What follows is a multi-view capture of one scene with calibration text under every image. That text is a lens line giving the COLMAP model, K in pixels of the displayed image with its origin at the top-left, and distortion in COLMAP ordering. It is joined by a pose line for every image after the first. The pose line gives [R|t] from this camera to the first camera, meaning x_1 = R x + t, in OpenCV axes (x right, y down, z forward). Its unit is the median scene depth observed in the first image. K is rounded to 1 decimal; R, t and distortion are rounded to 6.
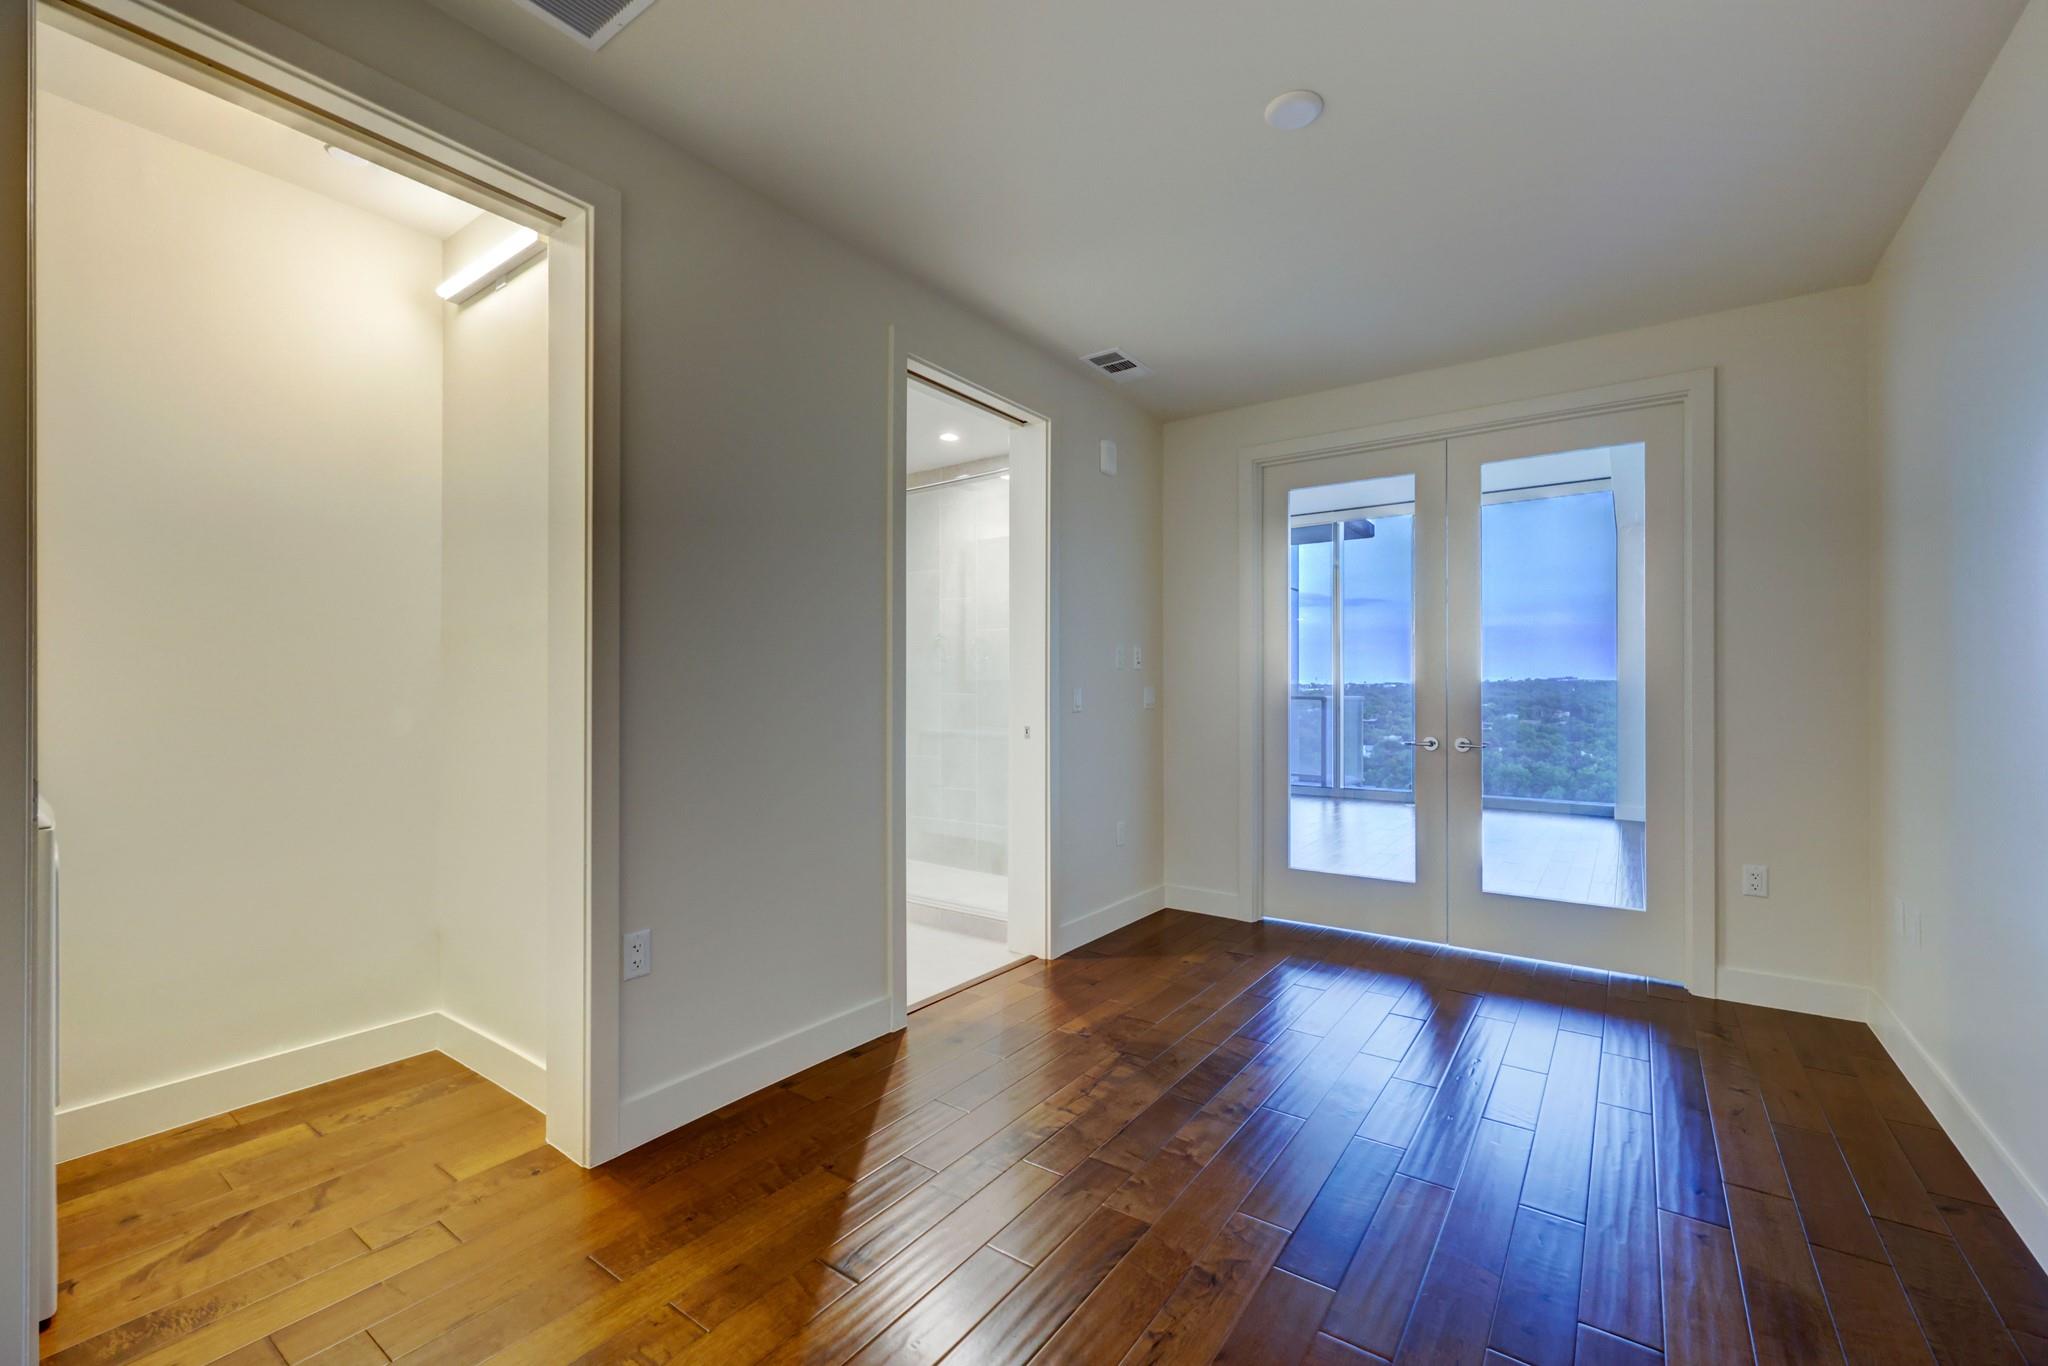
lens RADIAL K [[838.6, 0, 1048.6], [0, 838.6, 711.4], [0, 0, 1]] dist [0.007449, -0.001168]
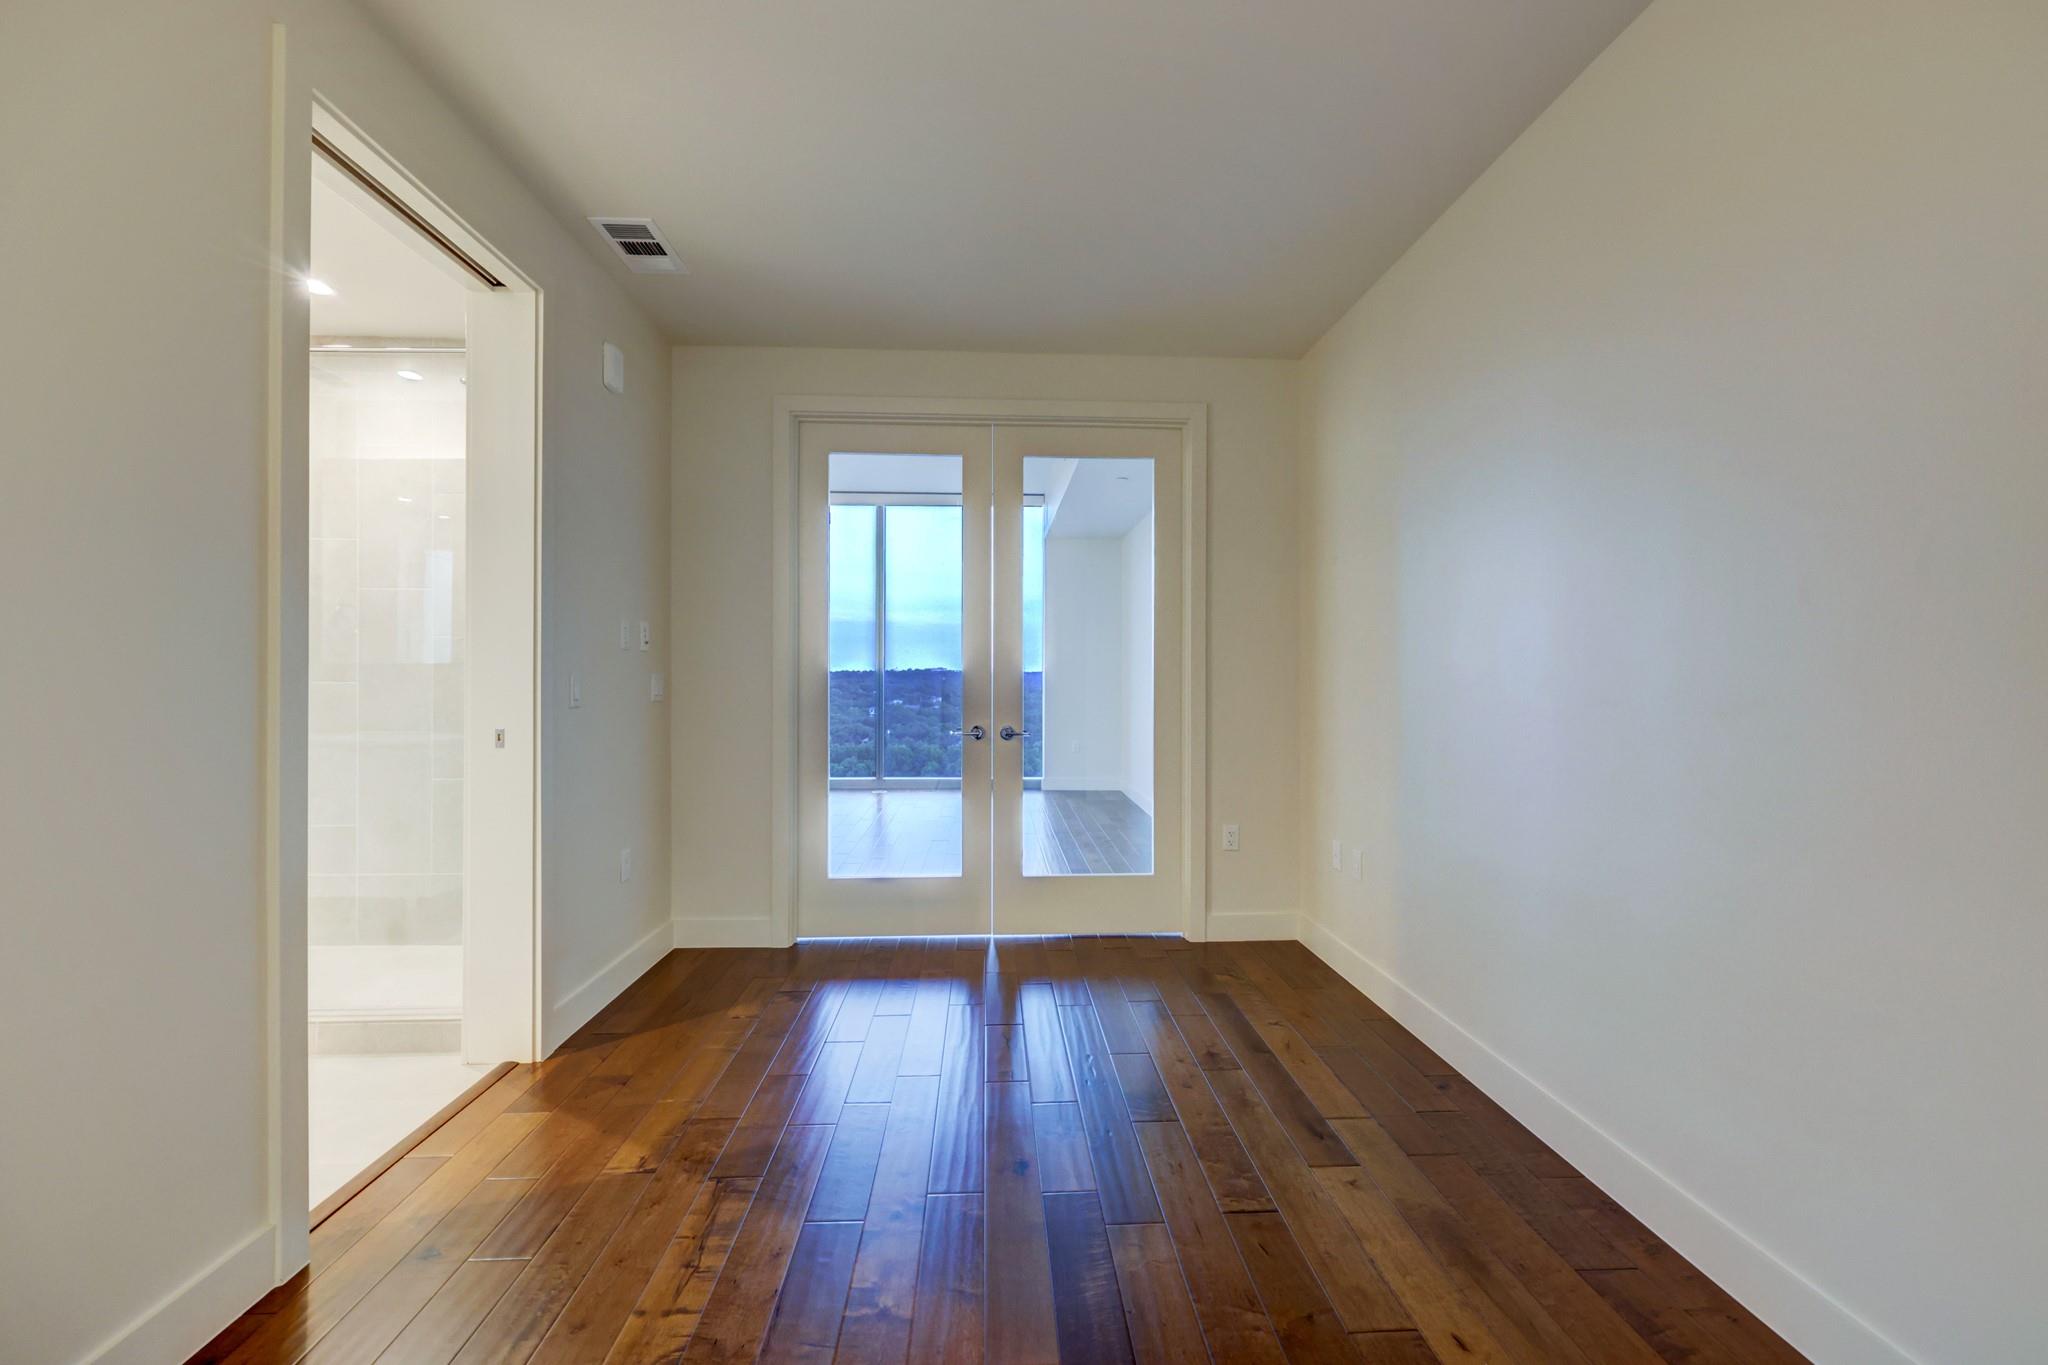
lens RADIAL K [[838.6, 0, 1021.4], [0, 838.6, 692.6], [0, 0, 1]] dist [0.007449, -0.001168]
pose [[0.794614, -0.008062, 0.607062, -0.102551], [0.013222, 0.999904, -0.004028, -0.004389], [-0.606971, 0.011227, 0.794644, 0.190782]]
